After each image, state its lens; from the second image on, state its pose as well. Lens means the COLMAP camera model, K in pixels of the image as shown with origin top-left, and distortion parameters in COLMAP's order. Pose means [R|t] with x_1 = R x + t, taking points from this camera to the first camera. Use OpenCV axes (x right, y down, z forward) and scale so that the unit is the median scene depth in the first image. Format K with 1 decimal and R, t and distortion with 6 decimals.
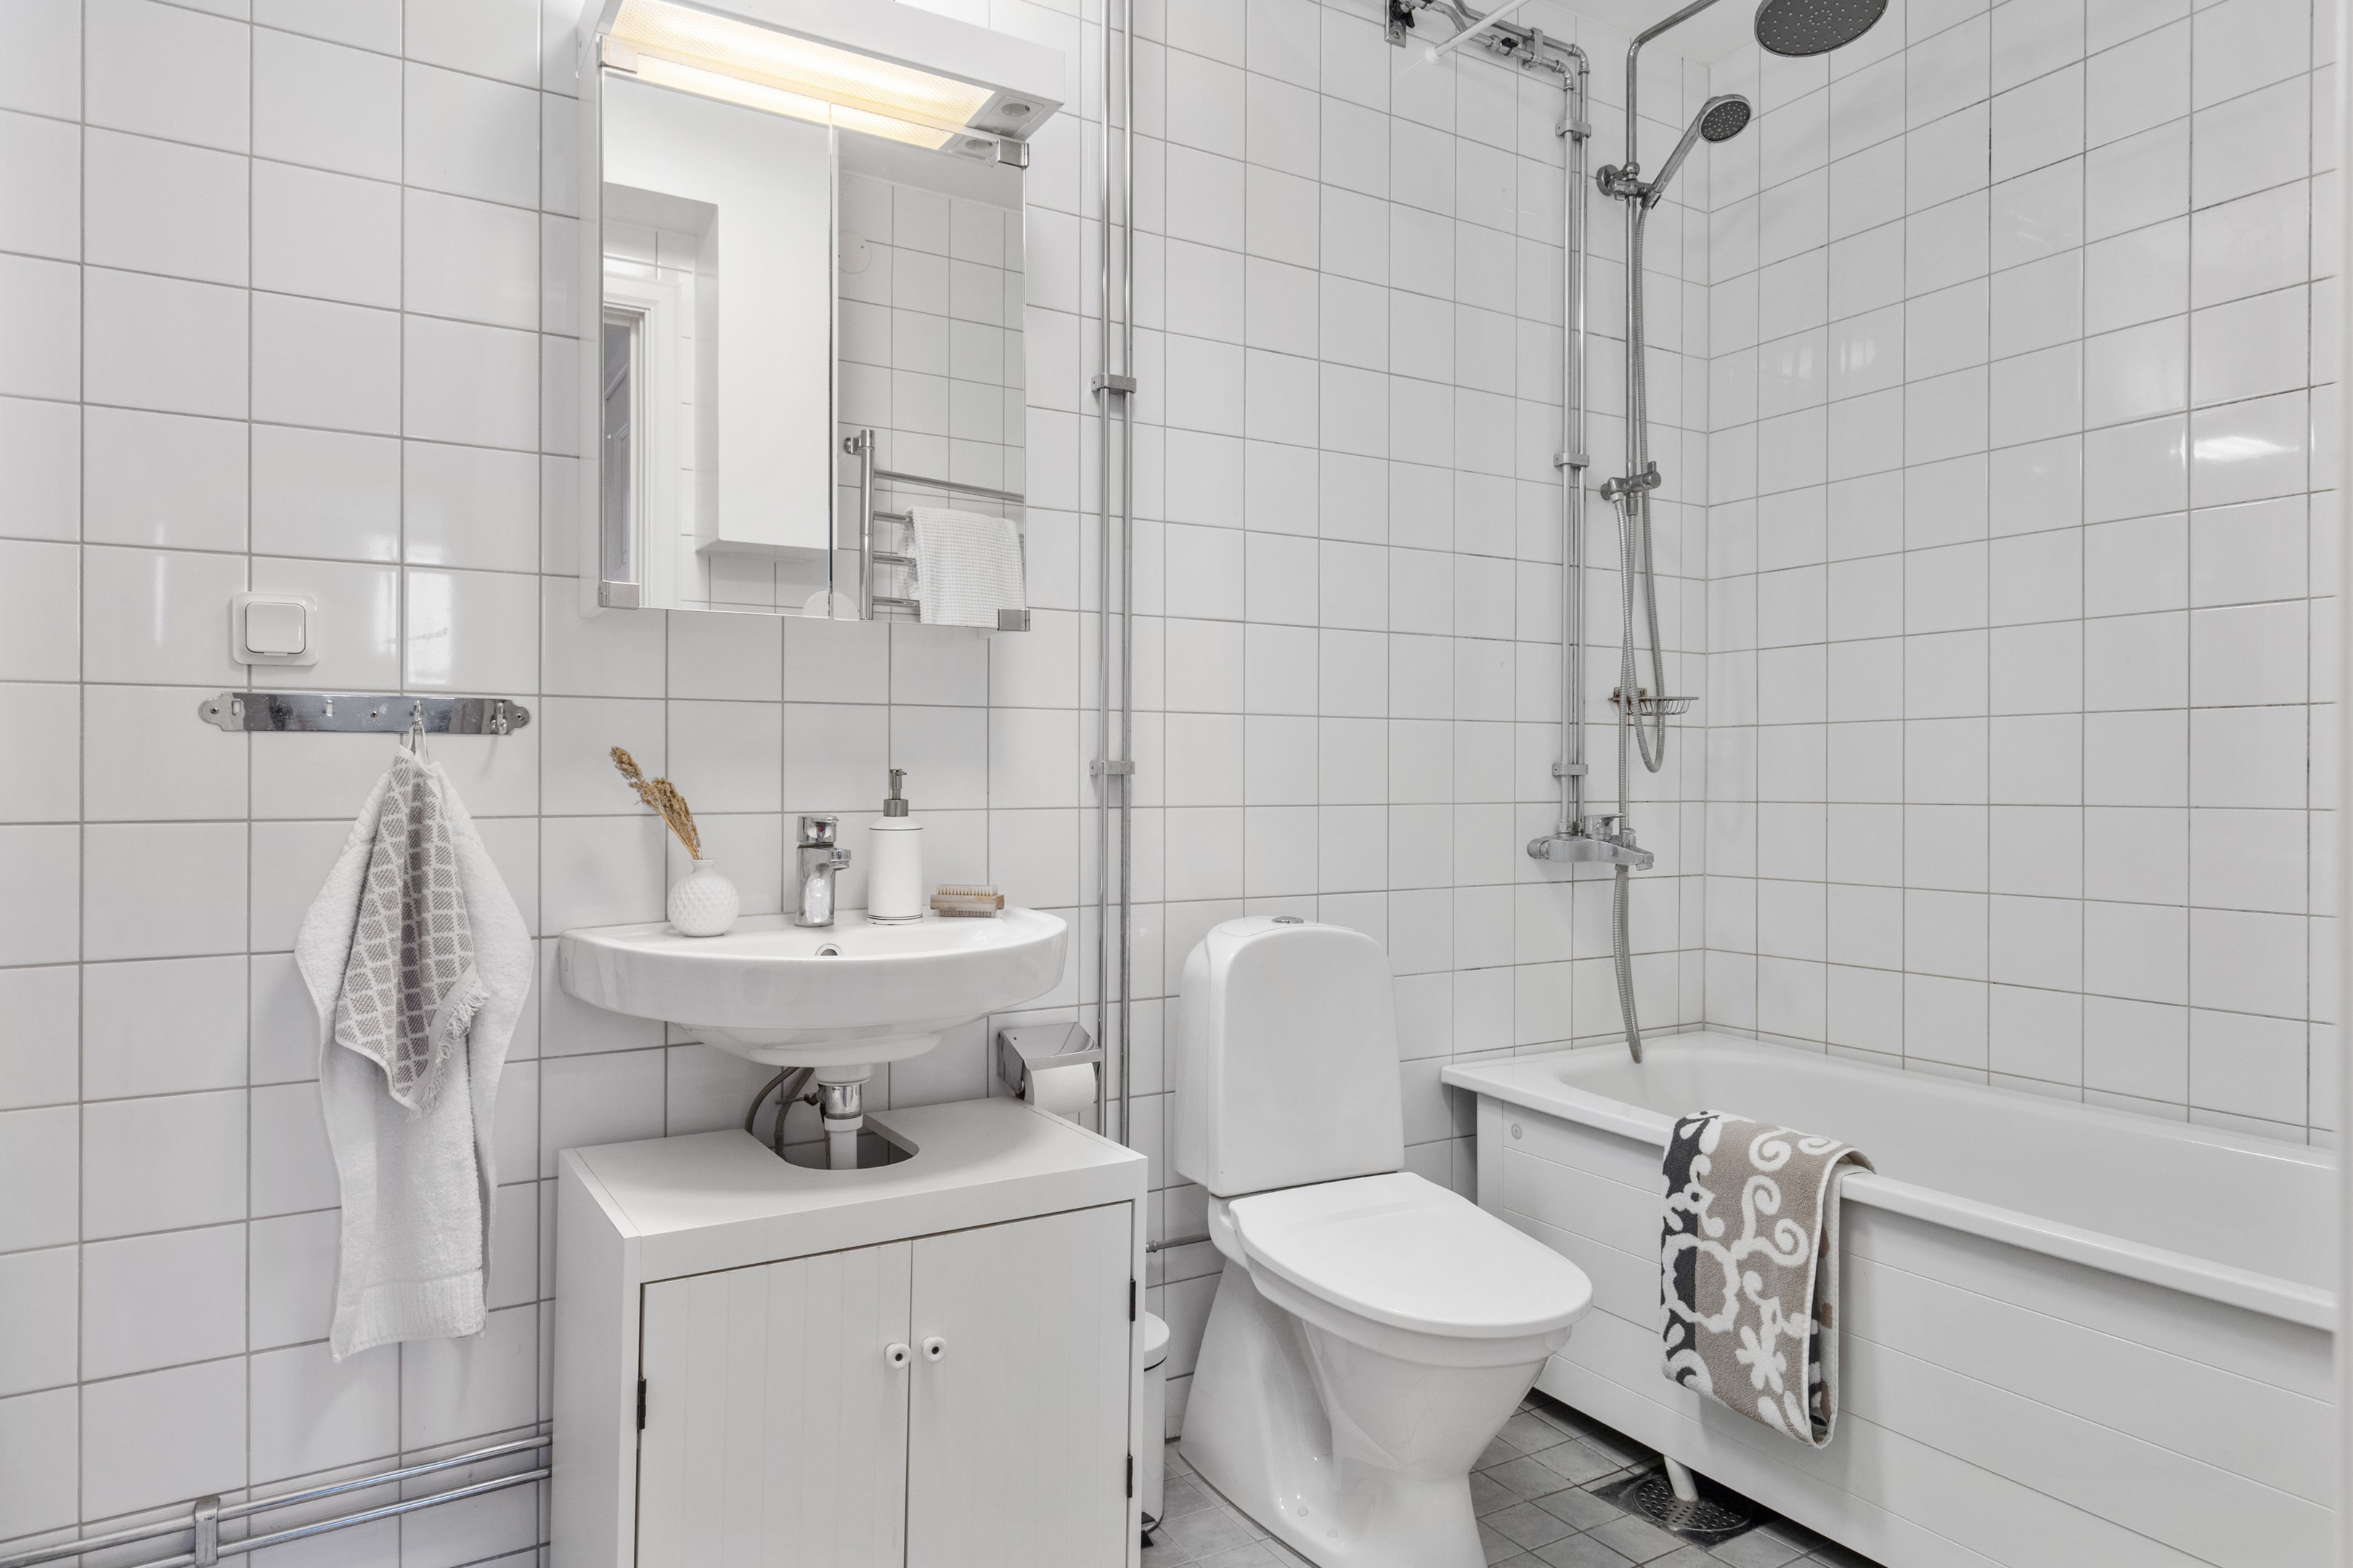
lens RADIAL K [[1384.0, 0, 1174.0], [0, 1384.0, 798.6], [0, 0, 1]] dist [0.006698, -0.001988]
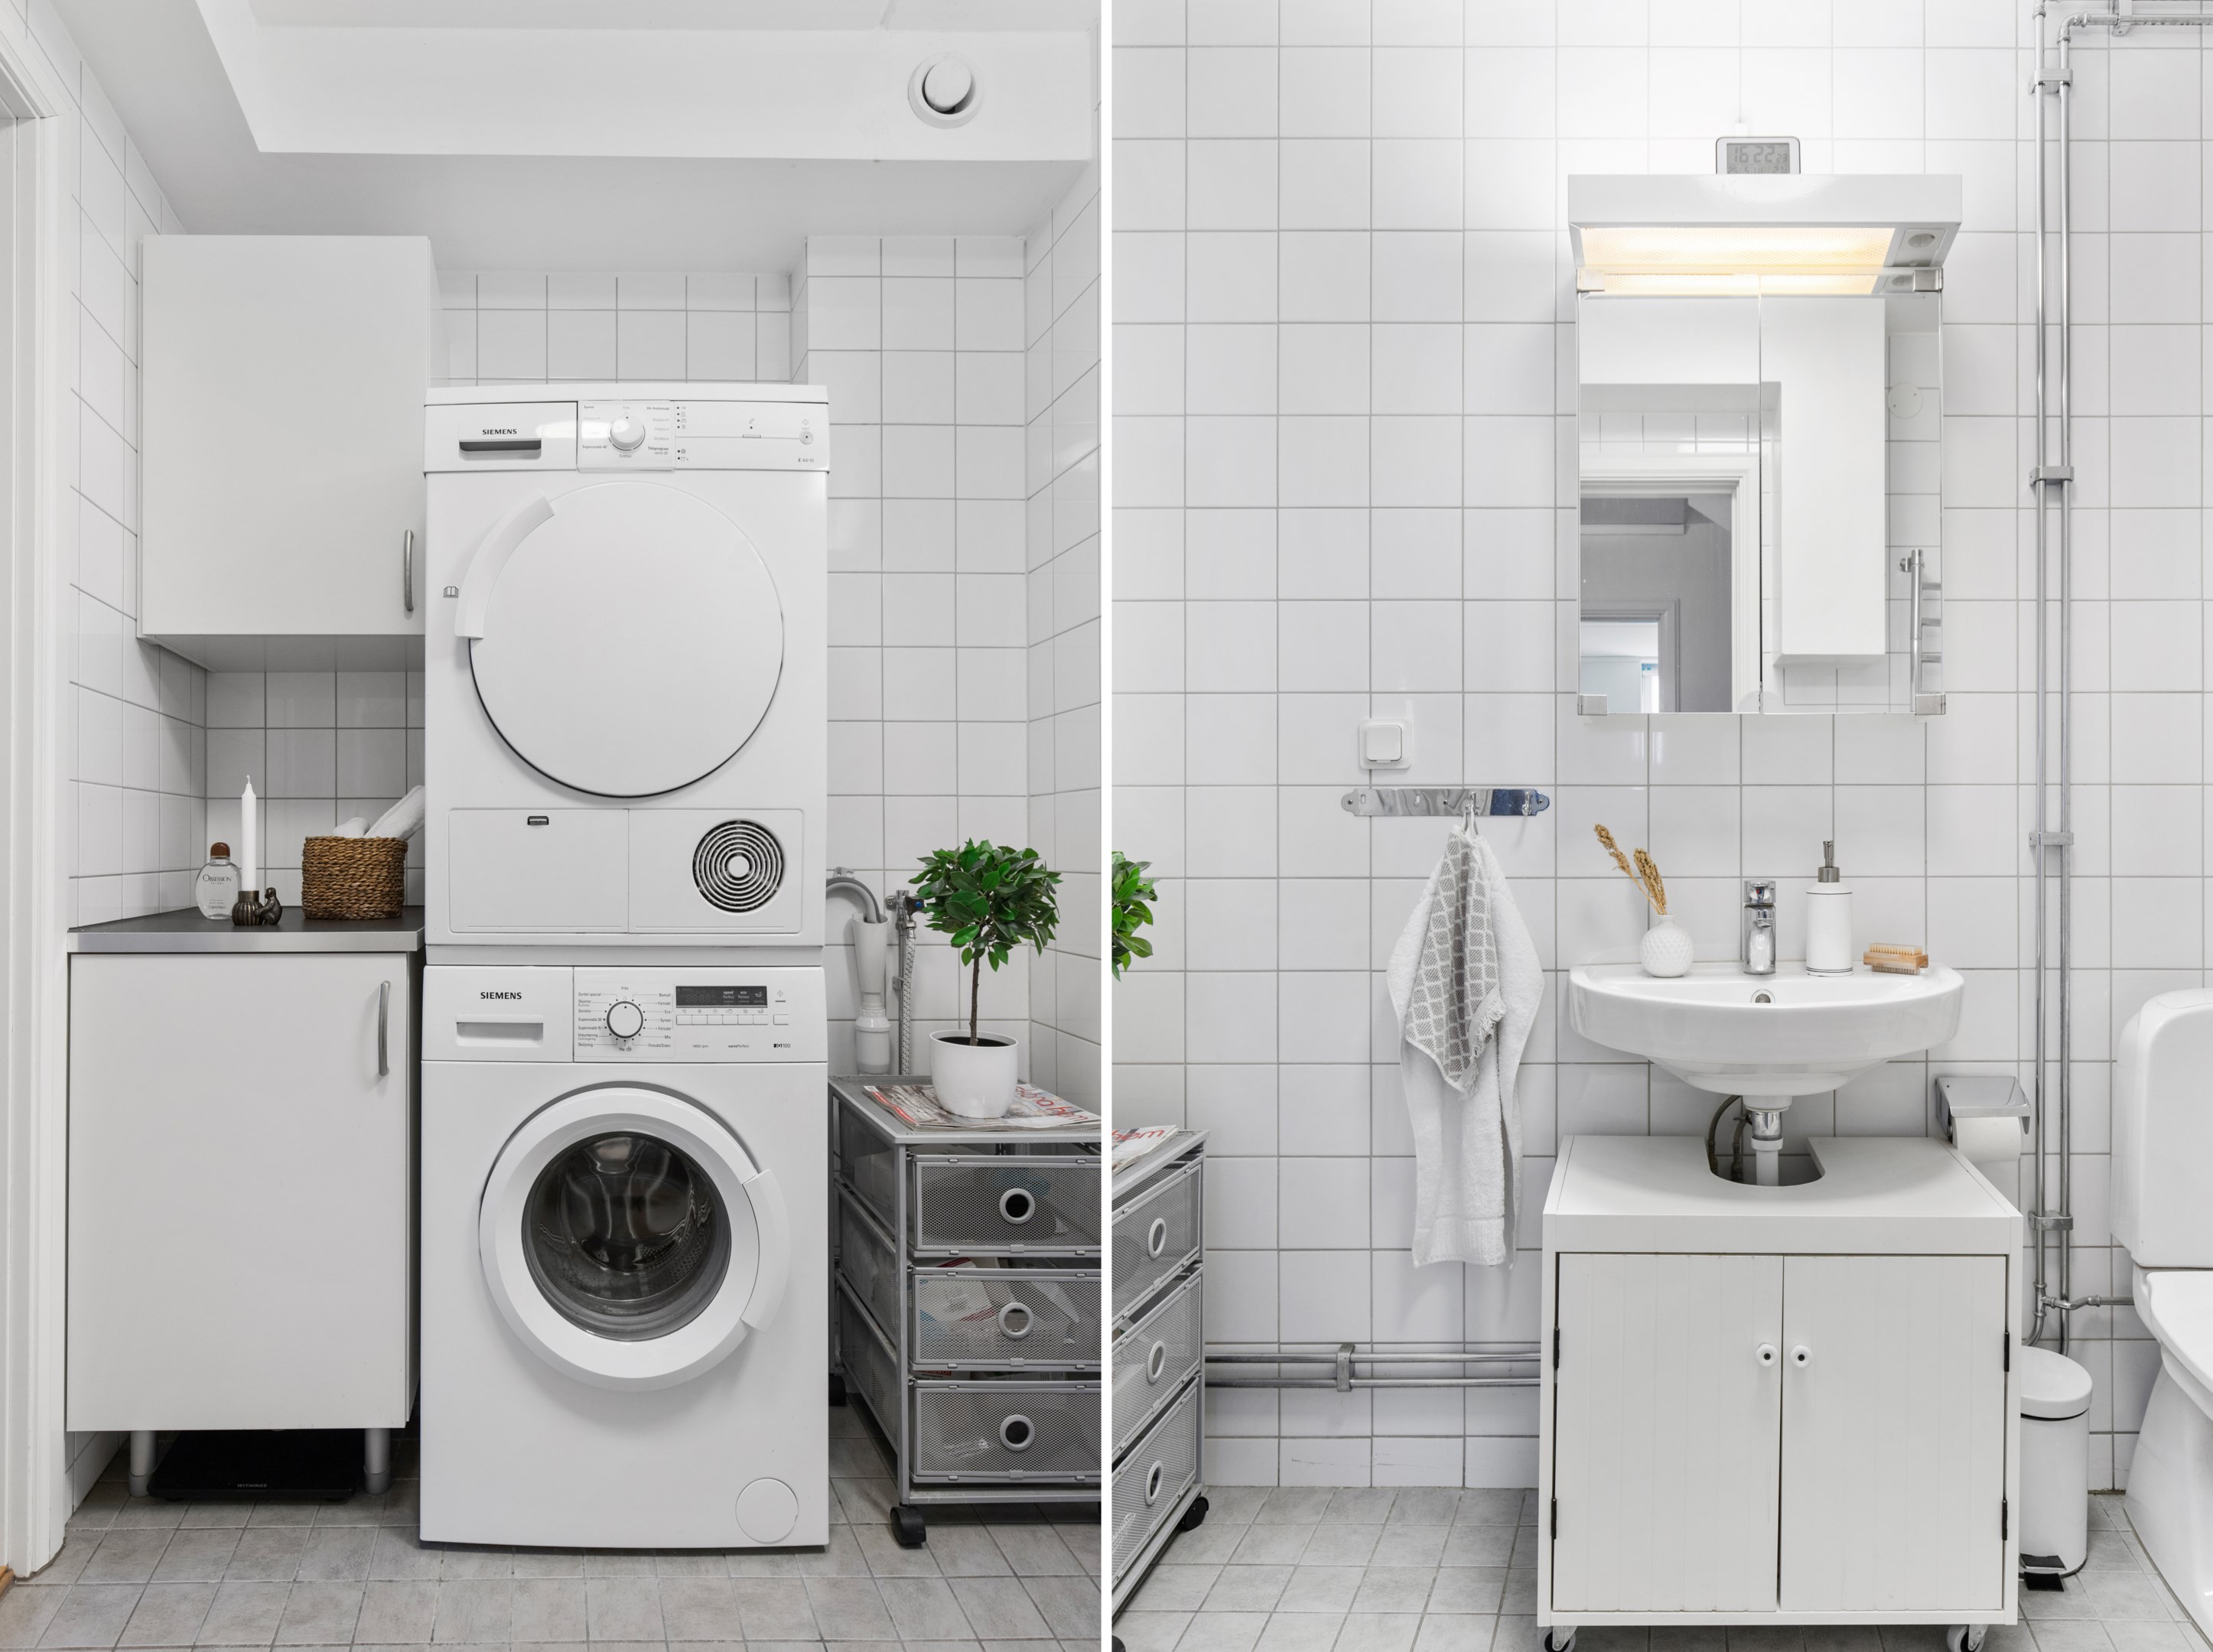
lens RADIAL K [[1186.3, 0, 1106.3], [0, 1186.3, 864.7], [0, 0, 1]] dist [0.003424, -0.000743]
pose [[0.863189, 0.005041, -0.504856, -0.219153], [-0.007659, 0.999966, -0.003110, 0.006073], [0.504823, 0.006551, 0.863198, -0.152466]]
